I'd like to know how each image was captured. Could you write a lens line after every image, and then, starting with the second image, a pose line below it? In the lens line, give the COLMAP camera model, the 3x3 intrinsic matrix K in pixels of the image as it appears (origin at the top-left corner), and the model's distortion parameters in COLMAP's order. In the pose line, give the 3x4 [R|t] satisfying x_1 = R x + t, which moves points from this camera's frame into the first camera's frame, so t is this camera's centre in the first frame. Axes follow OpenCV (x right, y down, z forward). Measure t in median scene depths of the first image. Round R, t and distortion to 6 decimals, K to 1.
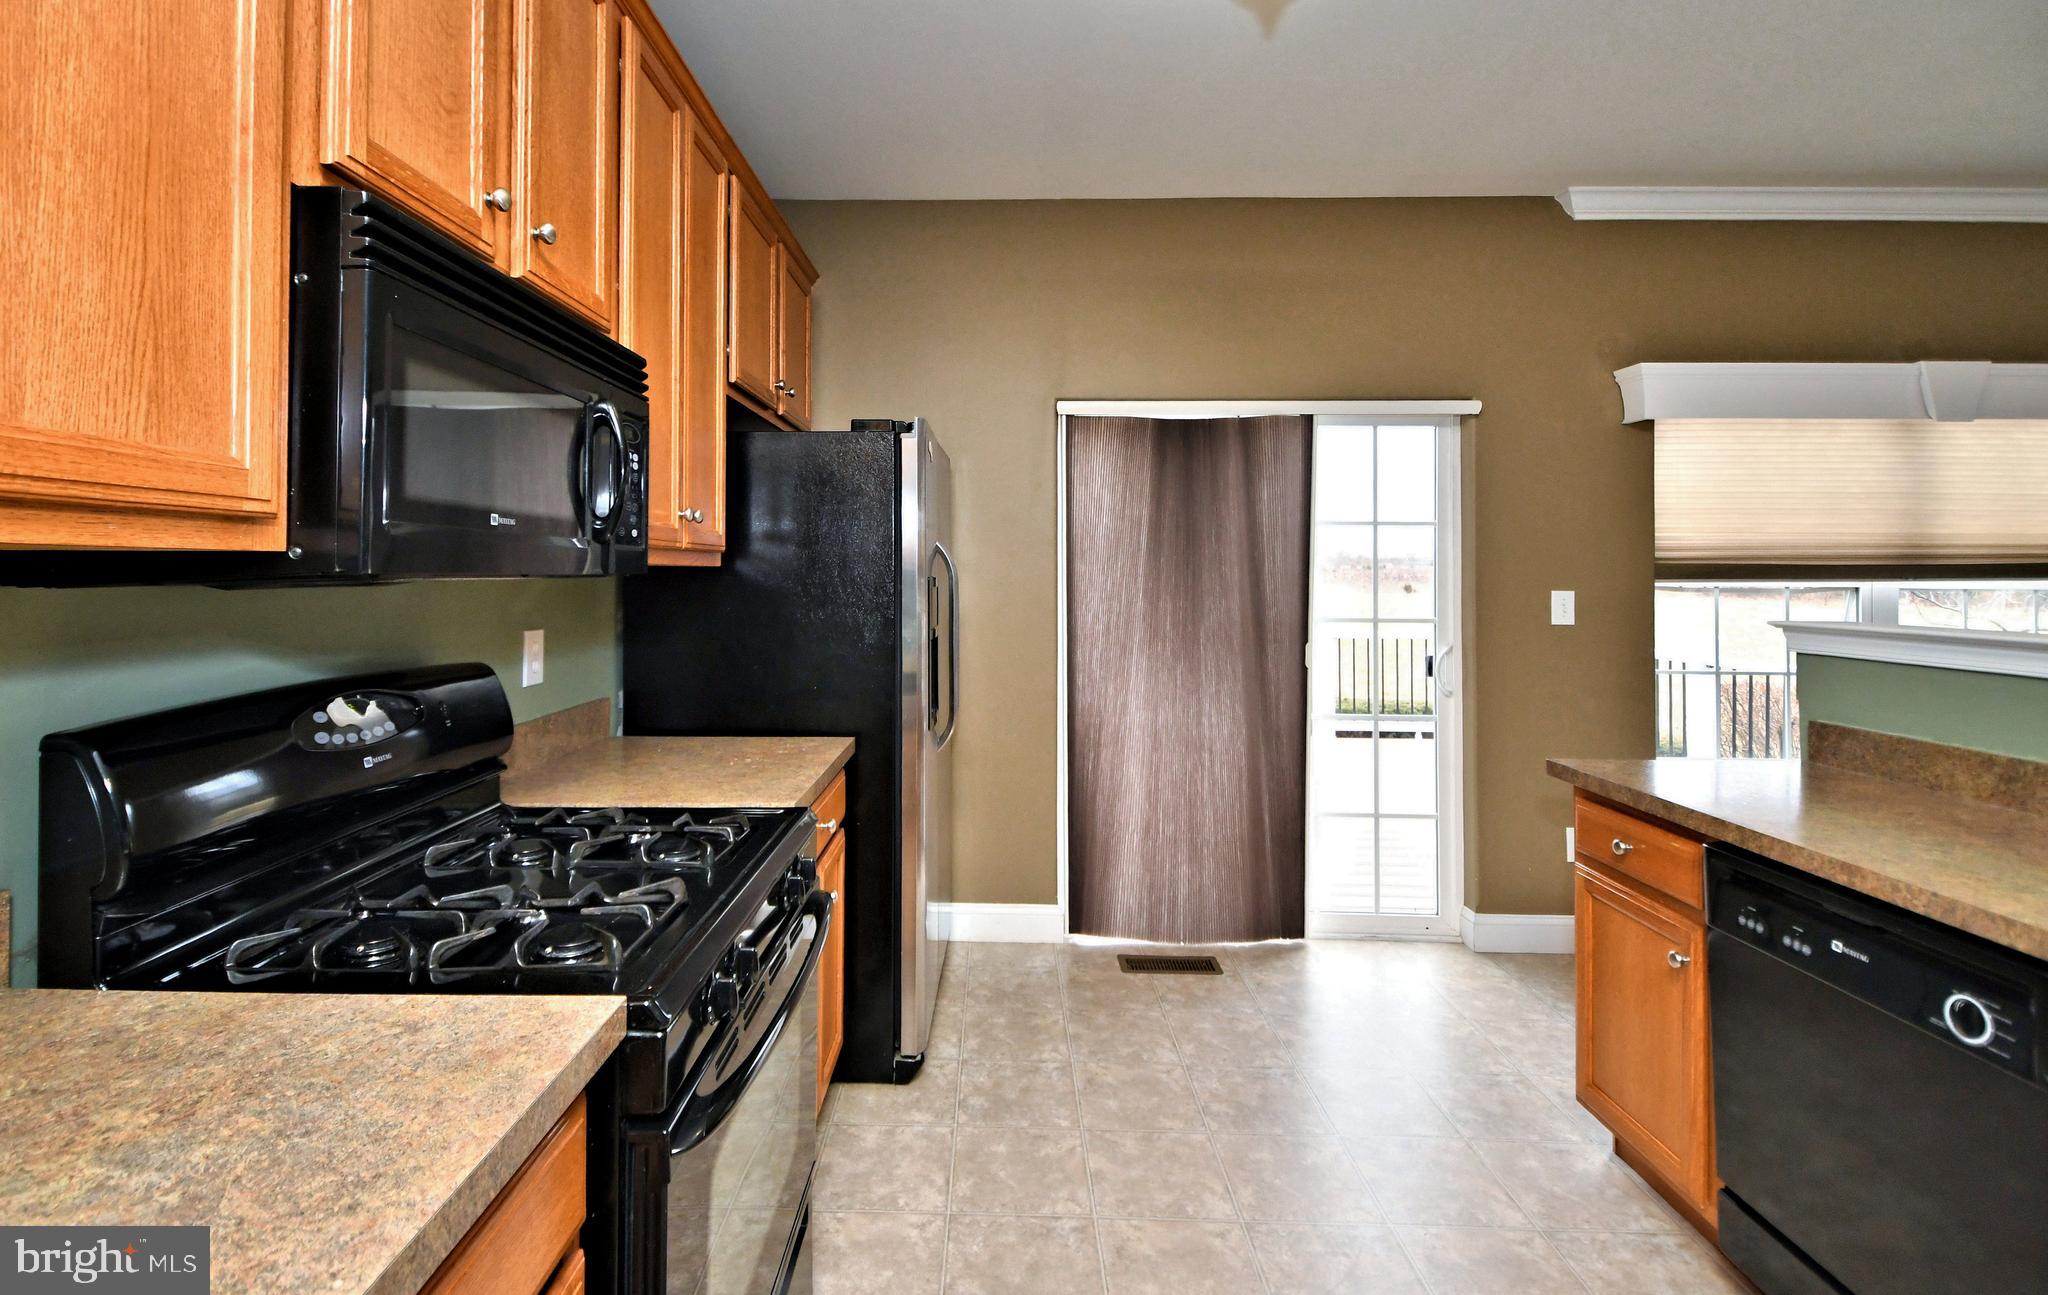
lens RADIAL K [[905.5, 0, 991.0], [0, 905.5, 550.1], [0, 0, 1]] dist [-0.000597, -0.004848]
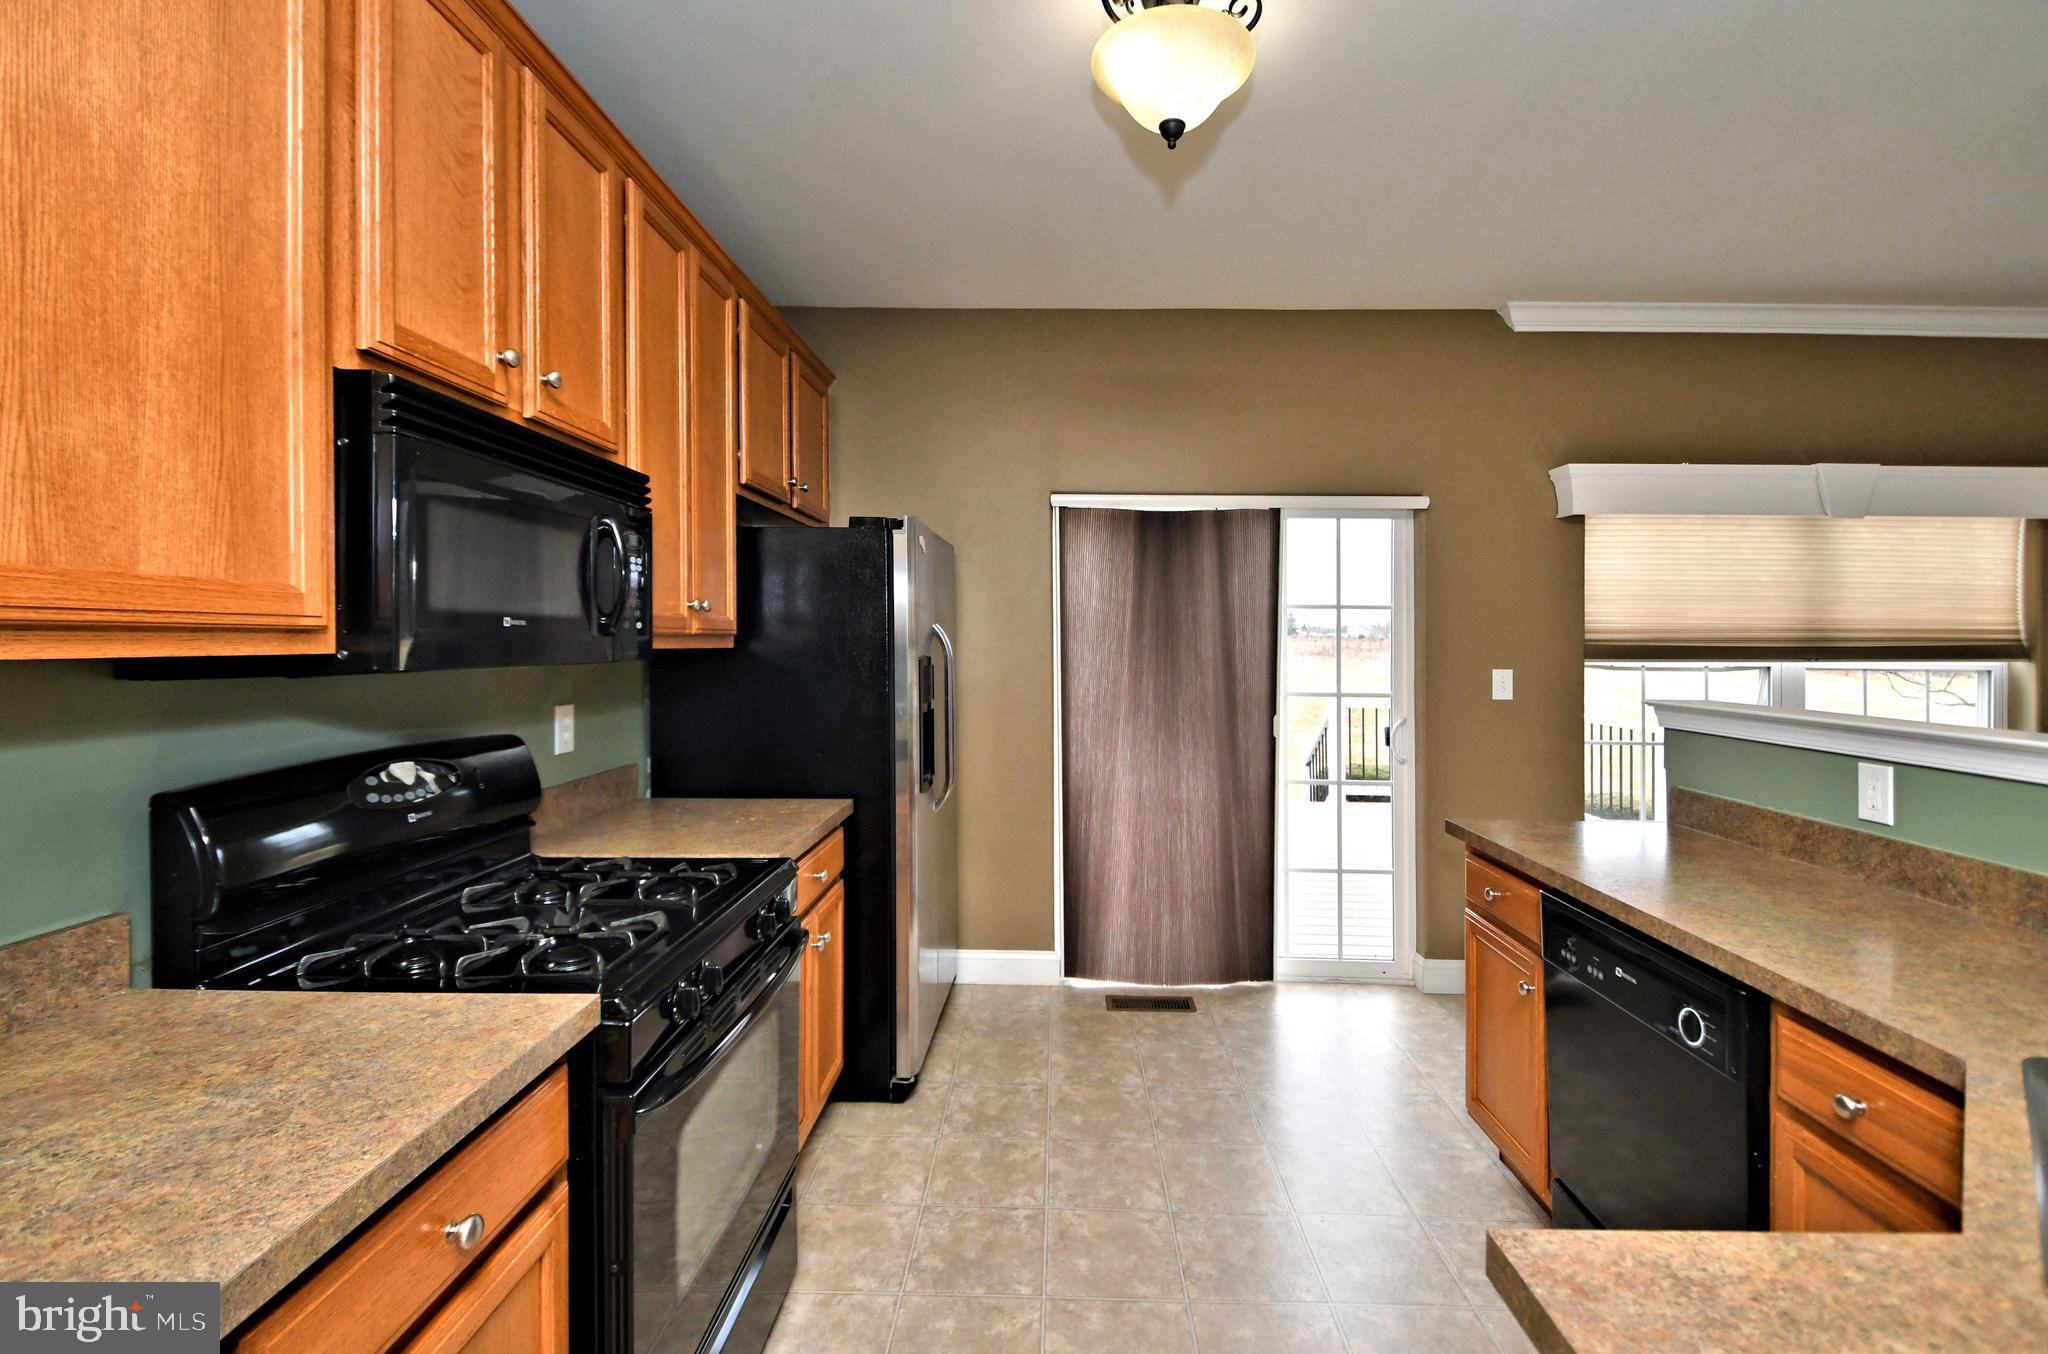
lens RADIAL K [[897.3, 0, 1055.6], [0, 897.3, 640.5], [0, 0, 1]] dist [0.001334, -0.008237]
pose [[0.999993, 0.001814, -0.003400, 0.141835], [-0.001722, 0.999632, 0.027083, -0.029881], [0.003448, -0.027077, 0.999627, -0.153636]]
